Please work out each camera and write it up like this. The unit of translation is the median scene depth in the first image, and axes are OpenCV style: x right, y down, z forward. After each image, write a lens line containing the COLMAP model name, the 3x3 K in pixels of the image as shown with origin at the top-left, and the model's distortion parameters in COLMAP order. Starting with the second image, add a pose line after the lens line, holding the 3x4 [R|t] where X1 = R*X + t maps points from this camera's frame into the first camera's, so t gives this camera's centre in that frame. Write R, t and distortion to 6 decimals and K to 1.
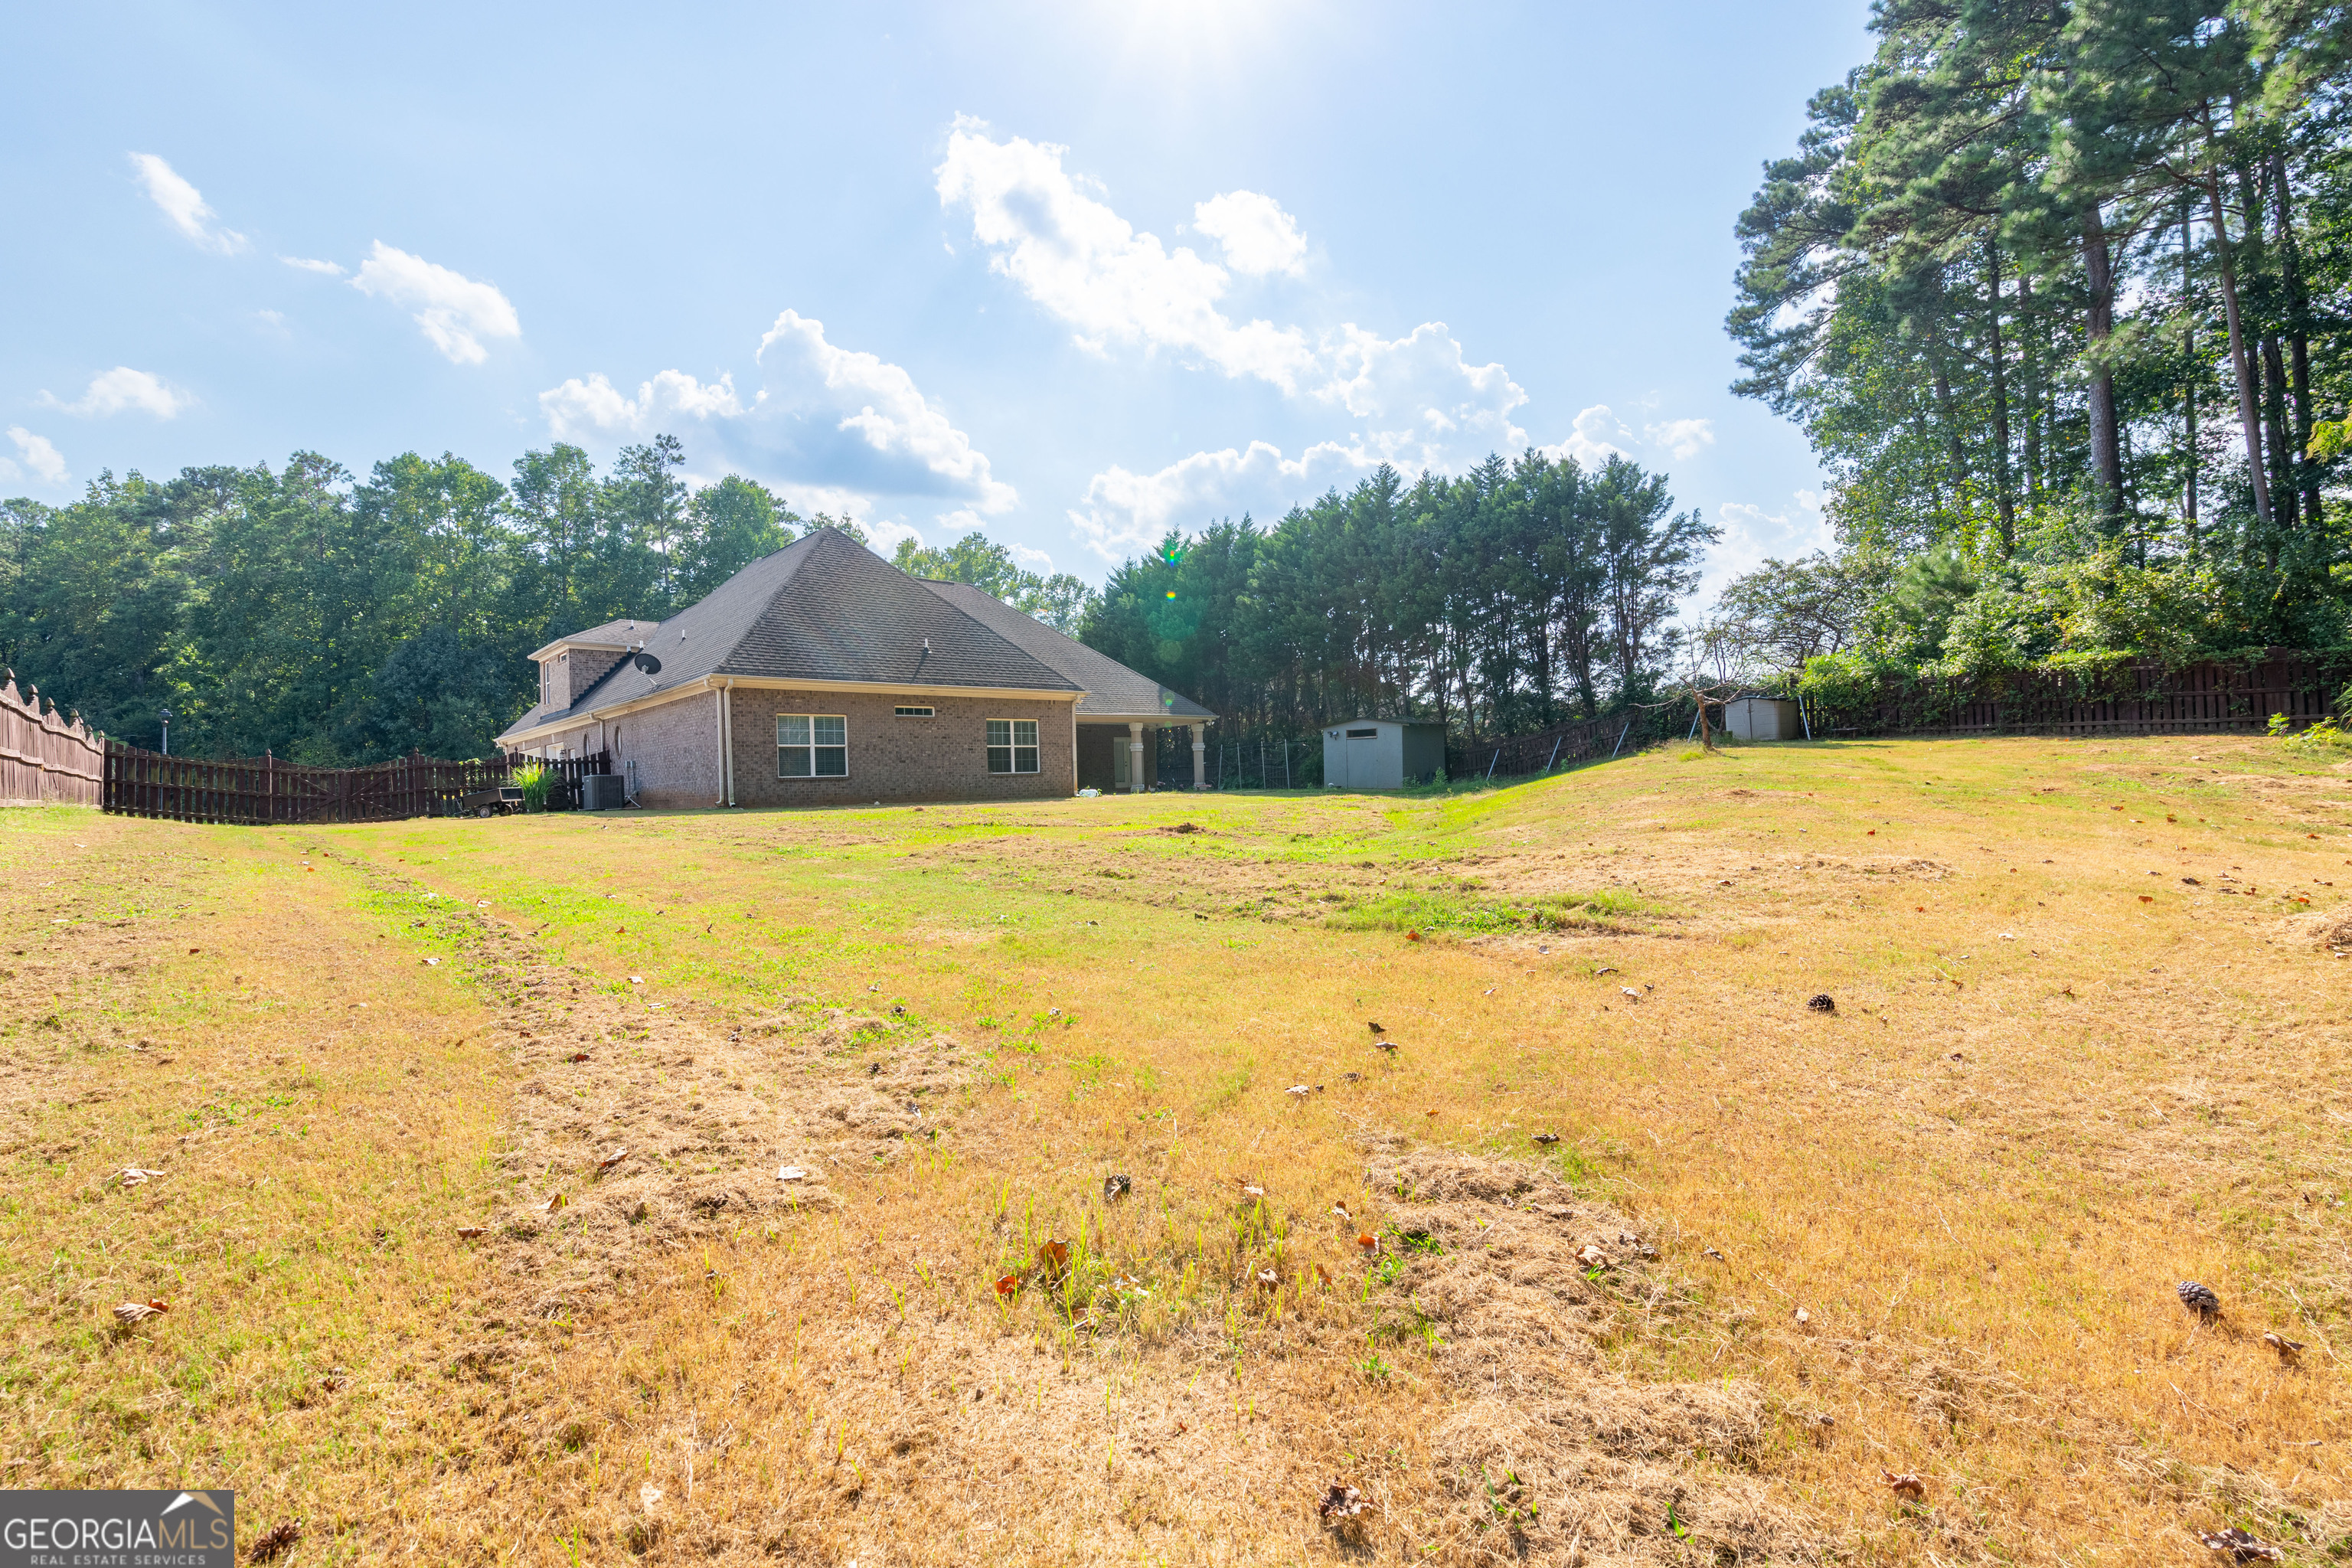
lens RADIAL K [[1029.1, 0, 1159.8], [0, 1029.1, 768.6], [0, 0, 1]] dist [0.003354, -0.000195]
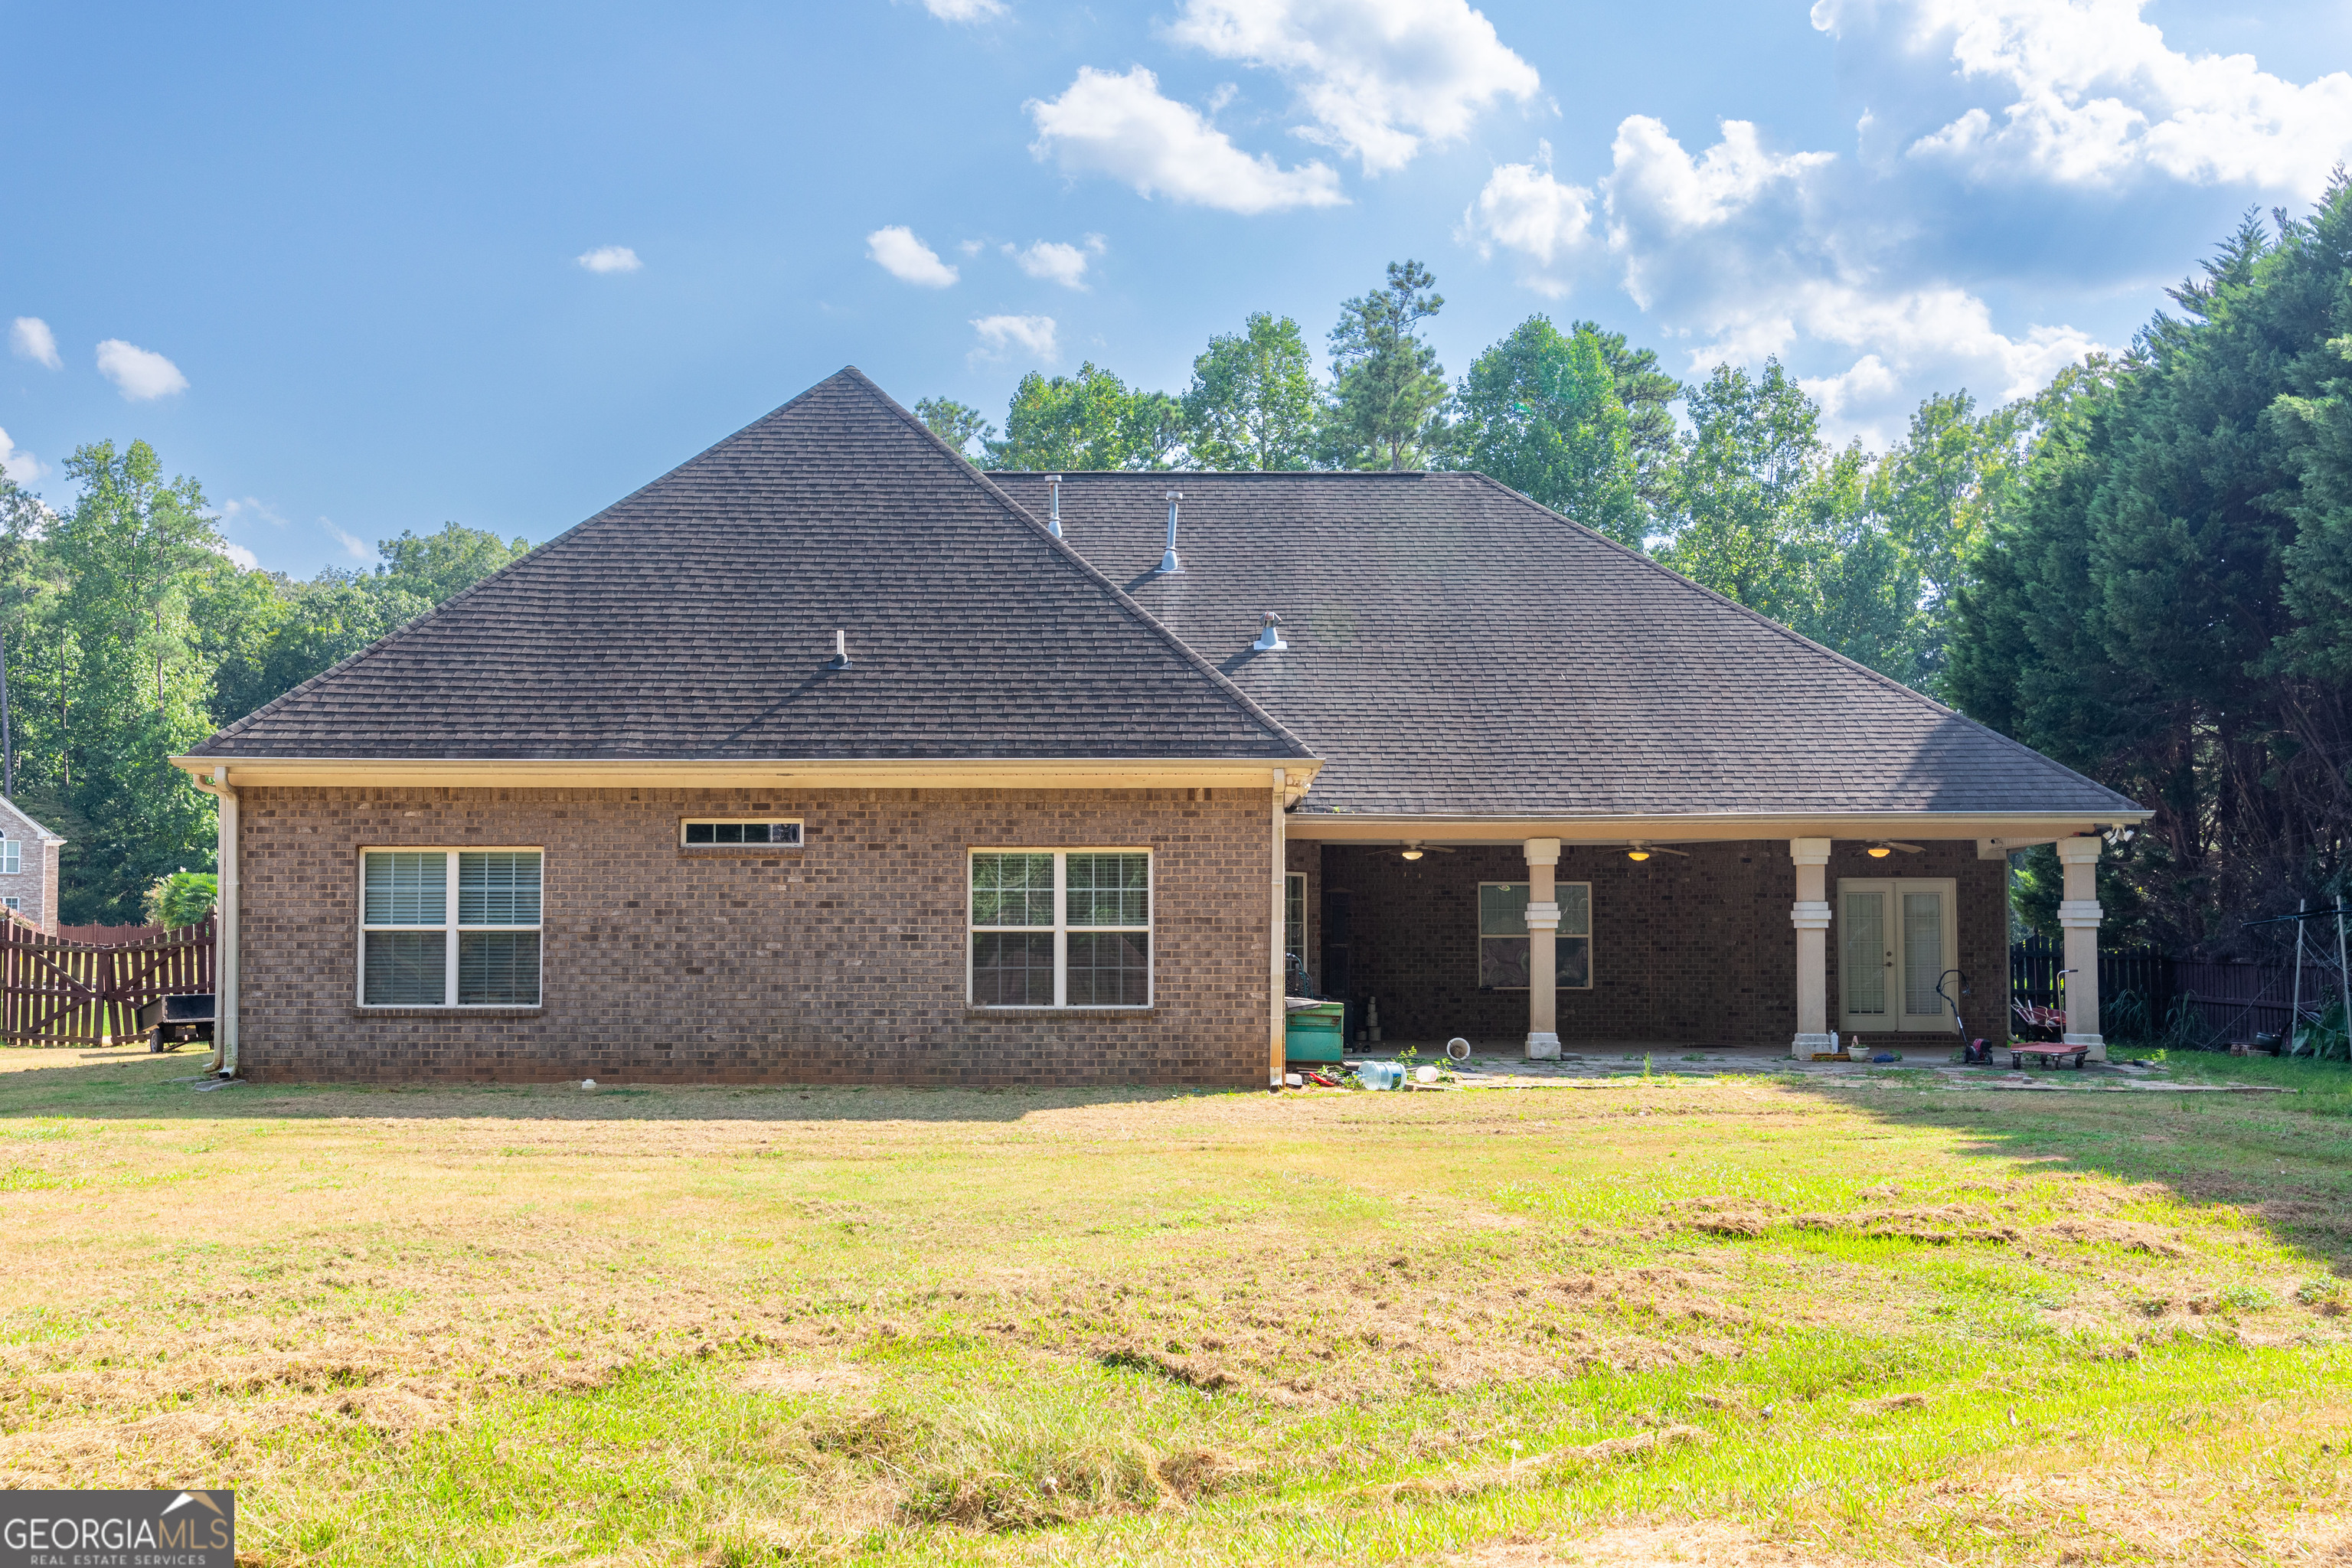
lens RADIAL K [[2037.7, 0, 1183.0], [0, 2037.7, 785.8], [0, 0, 1]] dist [0.011340, 0.001506]
pose [[0.739407, -0.021379, -0.672920, 0.124886], [-0.014007, 0.998791, -0.047123, -0.013663], [0.673114, 0.044269, 0.738213, 0.193128]]
